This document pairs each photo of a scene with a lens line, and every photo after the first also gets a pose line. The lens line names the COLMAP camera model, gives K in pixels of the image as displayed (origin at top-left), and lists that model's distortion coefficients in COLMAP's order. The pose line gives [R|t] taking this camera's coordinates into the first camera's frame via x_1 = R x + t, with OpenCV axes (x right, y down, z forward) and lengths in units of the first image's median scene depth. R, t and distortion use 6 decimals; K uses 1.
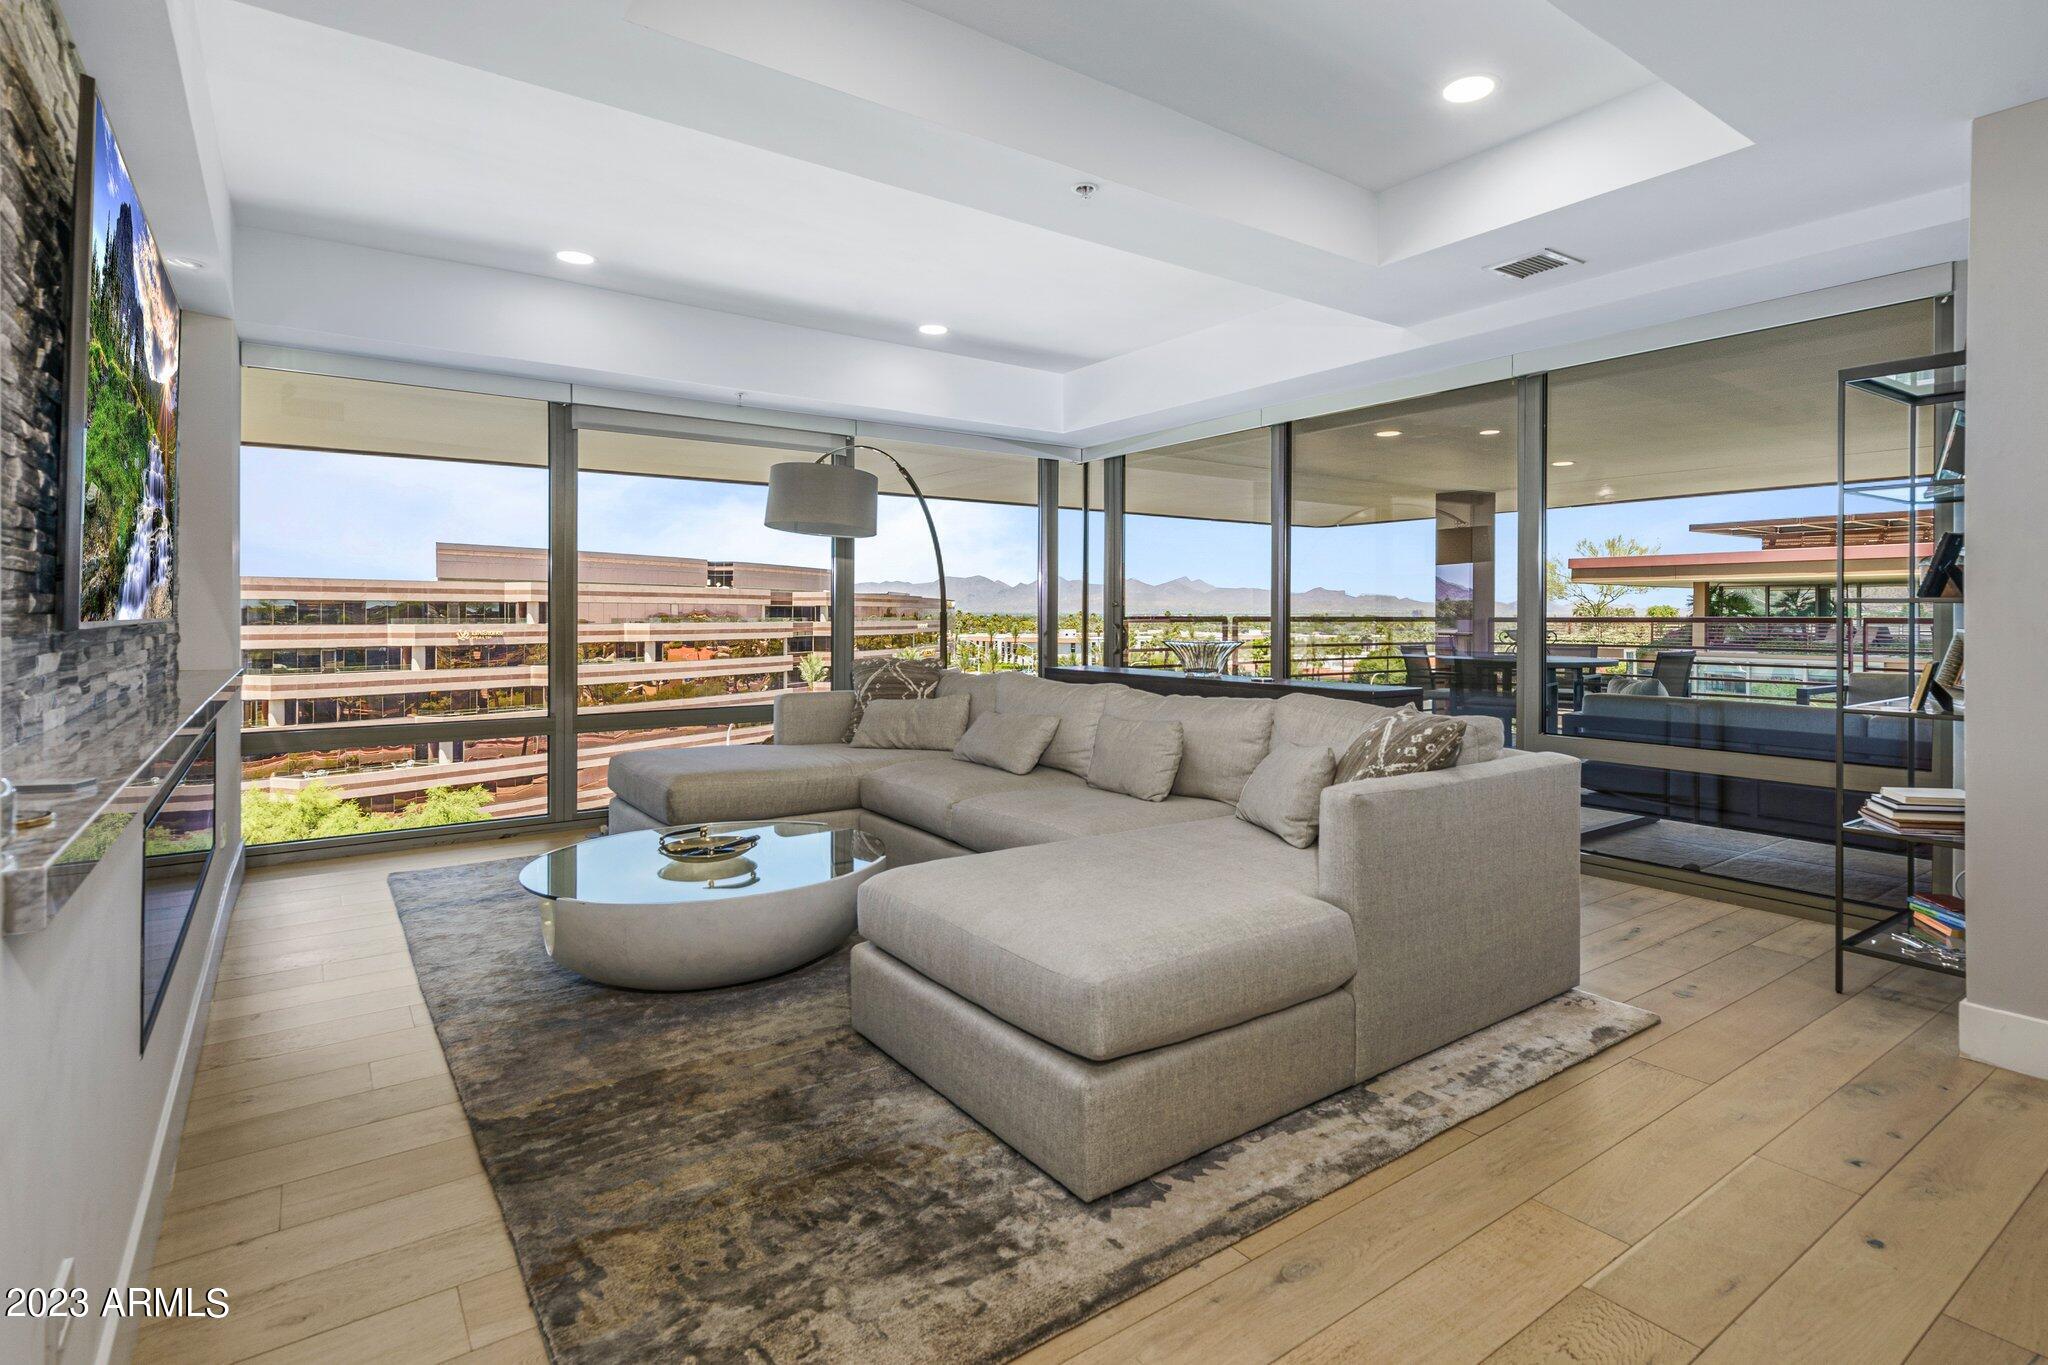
lens RADIAL K [[1013.2, 0, 1029.9], [0, 1013.2, 607.2], [0, 0, 1]] dist [-0.000595, -0.000029]
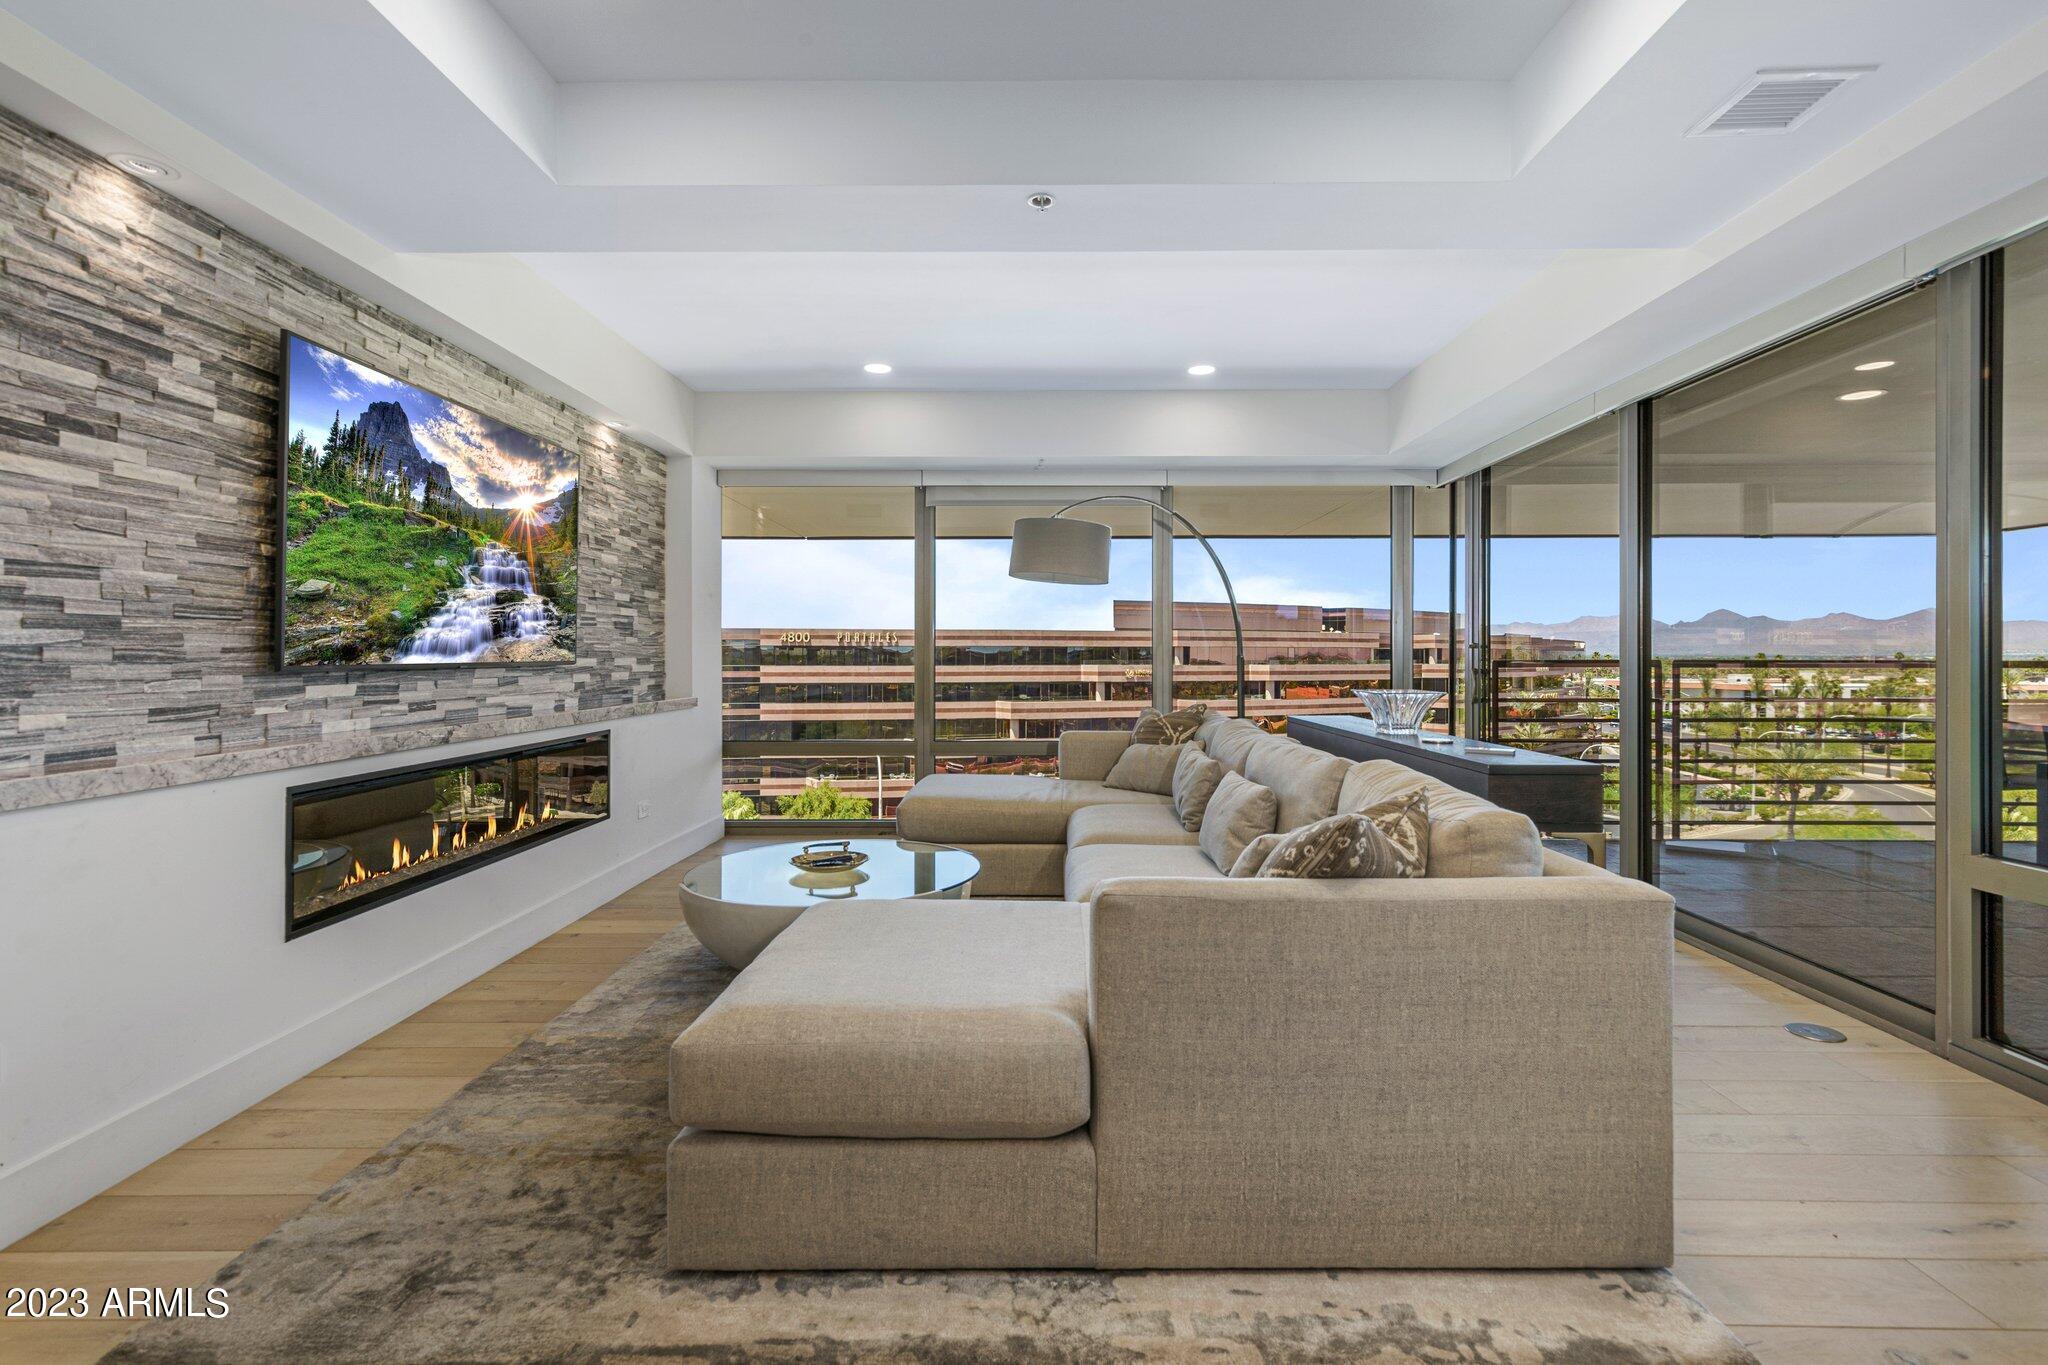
lens RADIAL K [[921.0, 0, 1027.0], [0, 921.0, 649.0], [0, 0, 1]] dist [0.001938, 0.000121]
pose [[0.807817, -0.005887, -0.589404, 0.290781], [0.005089, 0.999983, -0.003012, -0.000087], [0.589412, -0.000566, 0.807833, 0.167217]]
